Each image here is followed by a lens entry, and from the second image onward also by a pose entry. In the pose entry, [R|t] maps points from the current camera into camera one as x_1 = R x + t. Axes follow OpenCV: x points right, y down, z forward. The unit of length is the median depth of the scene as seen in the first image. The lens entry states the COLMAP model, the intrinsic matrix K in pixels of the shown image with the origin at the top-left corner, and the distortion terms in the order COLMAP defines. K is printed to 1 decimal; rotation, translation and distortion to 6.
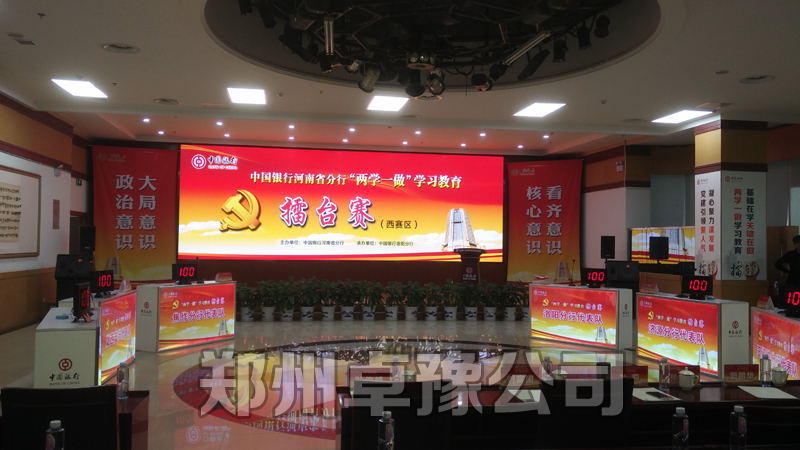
lens RADIAL K [[689.0, 0, 400.0], [0, 689.0, 225.0], [0, 0, 1]] dist [0.133478, -0.334138]
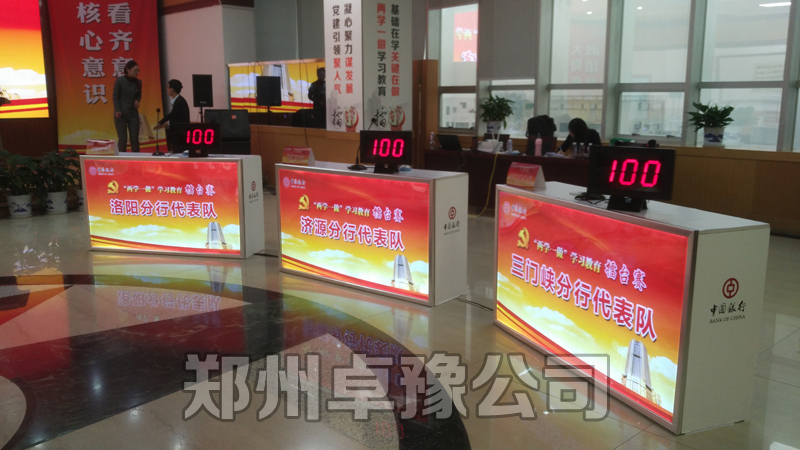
lens RADIAL K [[689.0, 0, 400.0], [0, 689.0, 225.0], [0, 0, 1]] dist [0.133478, -0.334138]
pose [[0.834989, -0.116801, 0.537728, 0.085331], [0.000755, 0.977455, 0.211142, 0.019824], [-0.550267, -0.175895, 0.816252, 0.356882]]
